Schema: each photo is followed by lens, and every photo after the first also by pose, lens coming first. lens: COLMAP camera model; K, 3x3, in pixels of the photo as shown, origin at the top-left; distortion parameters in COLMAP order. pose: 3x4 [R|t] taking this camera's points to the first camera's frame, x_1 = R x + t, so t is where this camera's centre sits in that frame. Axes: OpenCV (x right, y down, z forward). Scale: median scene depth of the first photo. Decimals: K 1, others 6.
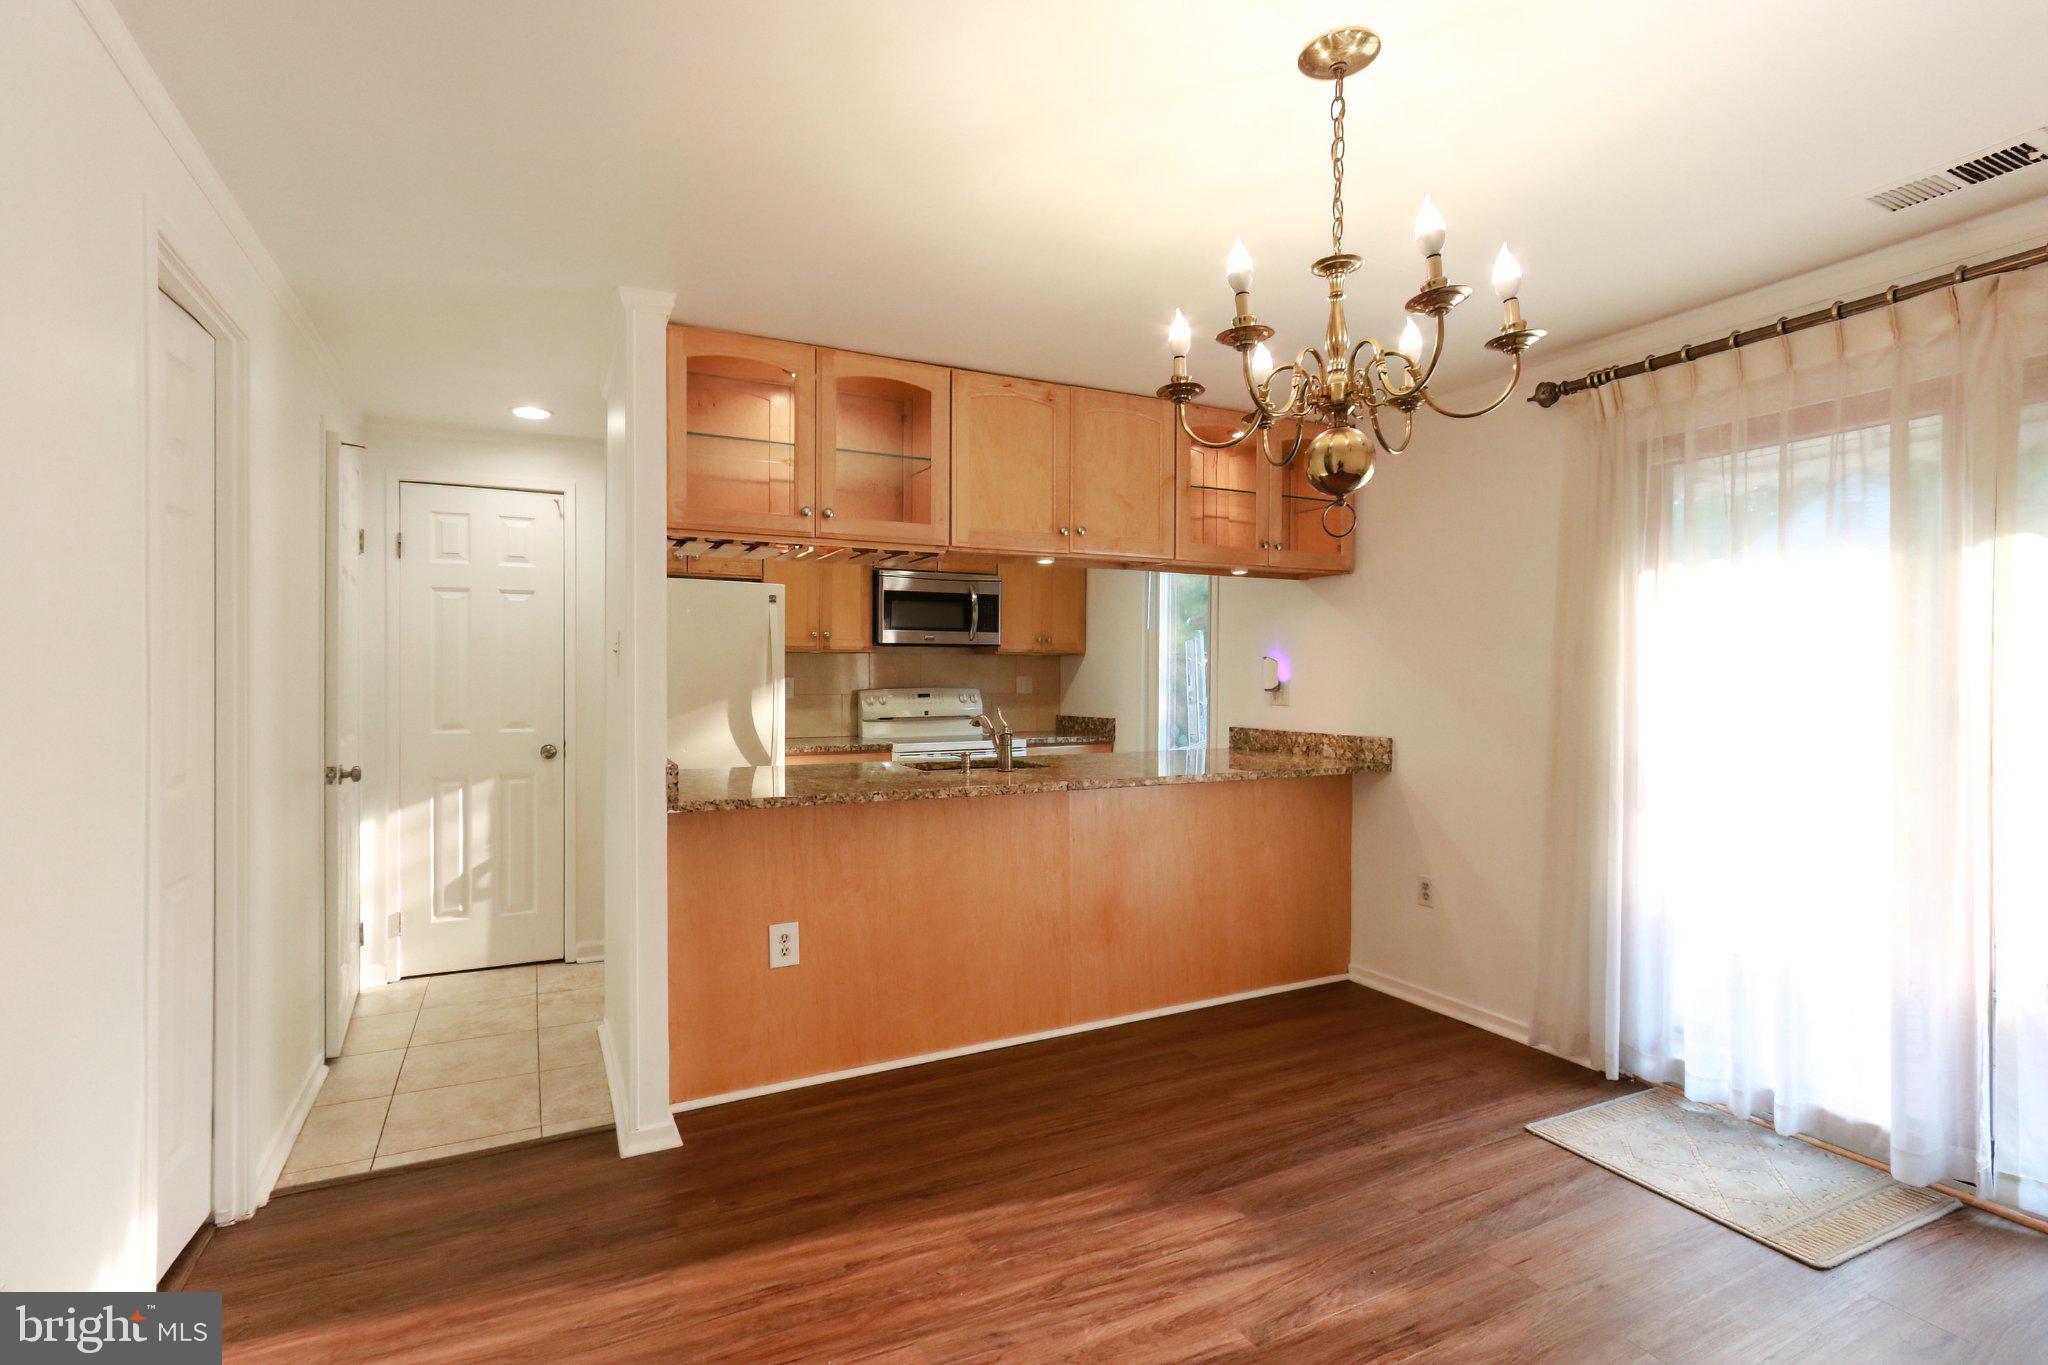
lens RADIAL K [[955.5, 0, 1023.2], [0, 955.5, 679.5], [0, 0, 1]] dist [0.003426, 0.000558]
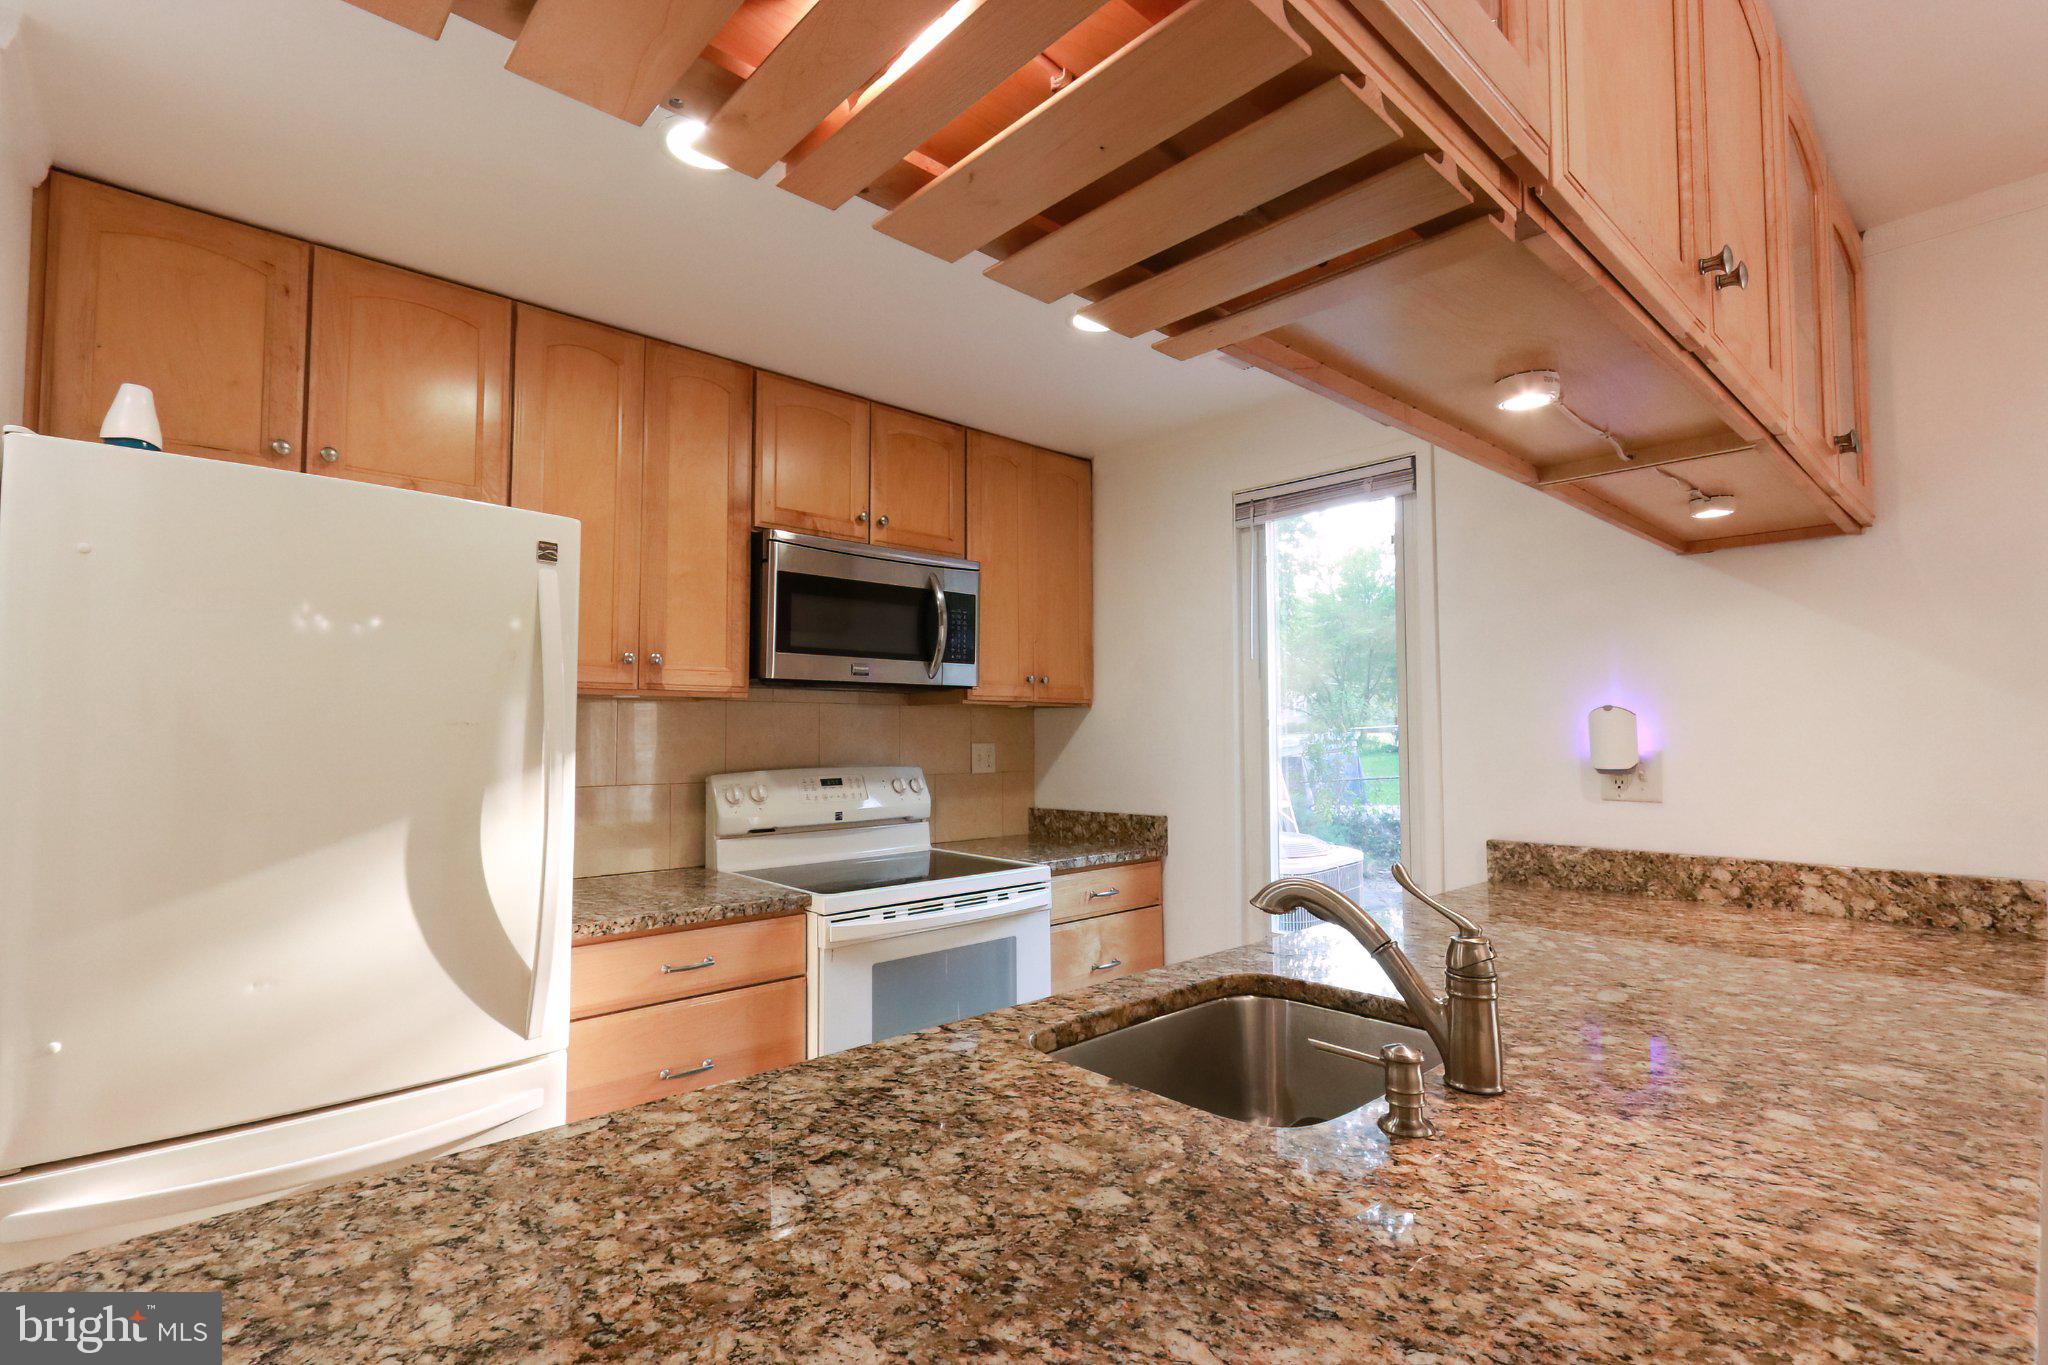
lens RADIAL K [[955.5, 0, 1024.5], [0, 955.5, 682.8], [0, 0, 1]] dist [0.003426, 0.000558]
pose [[0.963184, 0.010100, 0.268653, -0.146210], [0.005925, 0.998254, -0.058773, -0.006455], [-0.268778, 0.058201, 0.961442, 0.471668]]
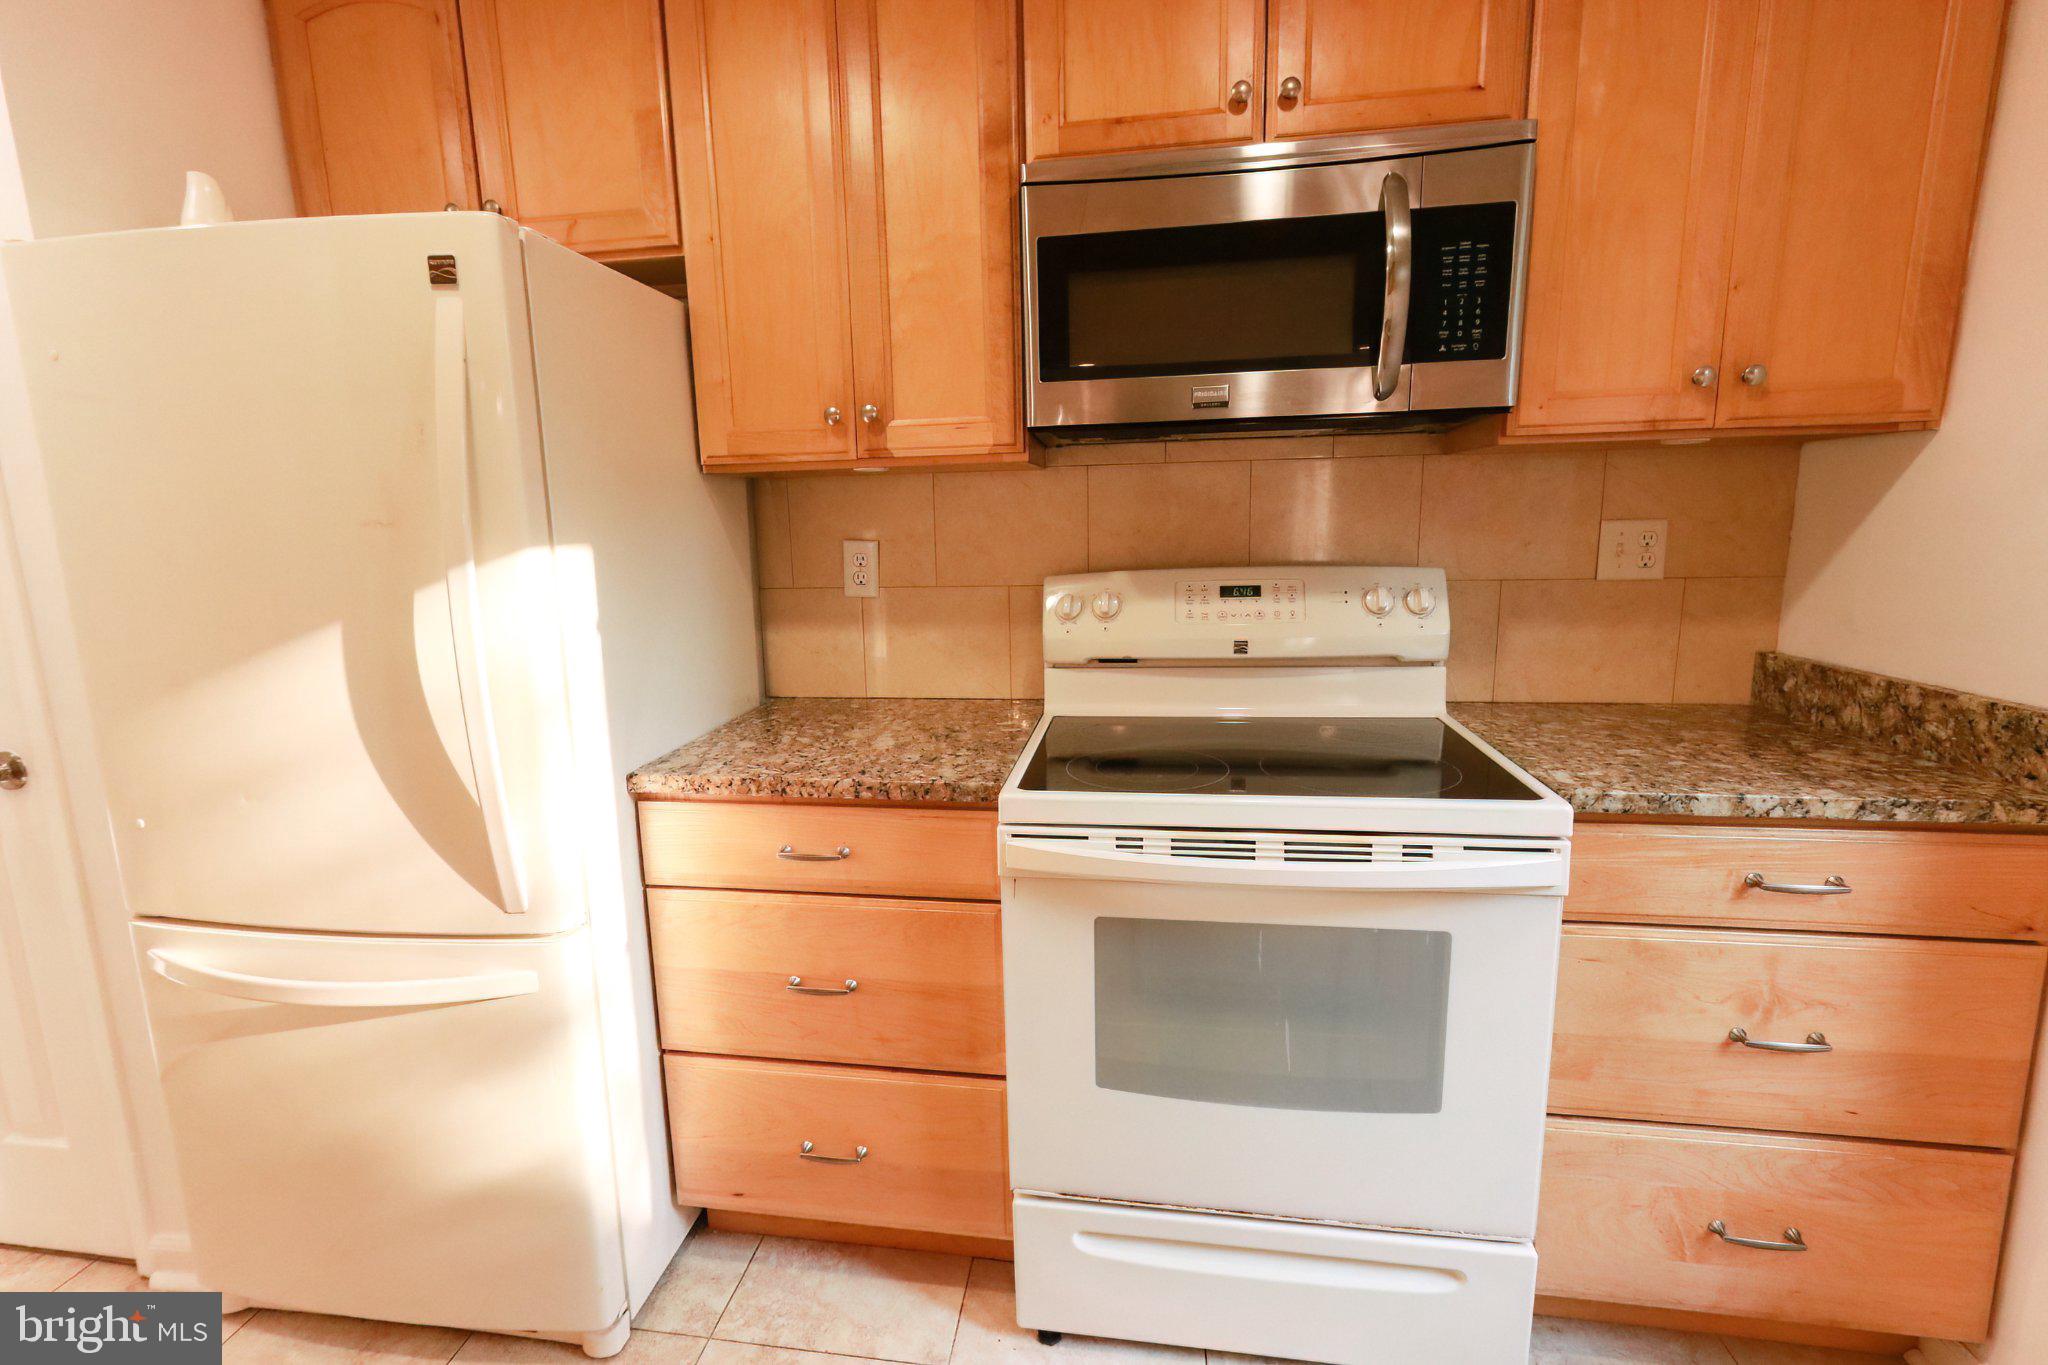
lens RADIAL K [[955.5, 0, 993.8], [0, 955.5, 687.0], [0, 0, 1]] dist [0.003426, 0.000558]
pose [[0.797525, 0.085973, -0.597129, 0.026309], [0.023995, 0.984490, 0.173791, -0.009937], [0.602809, -0.152931, 0.783092, 0.702943]]
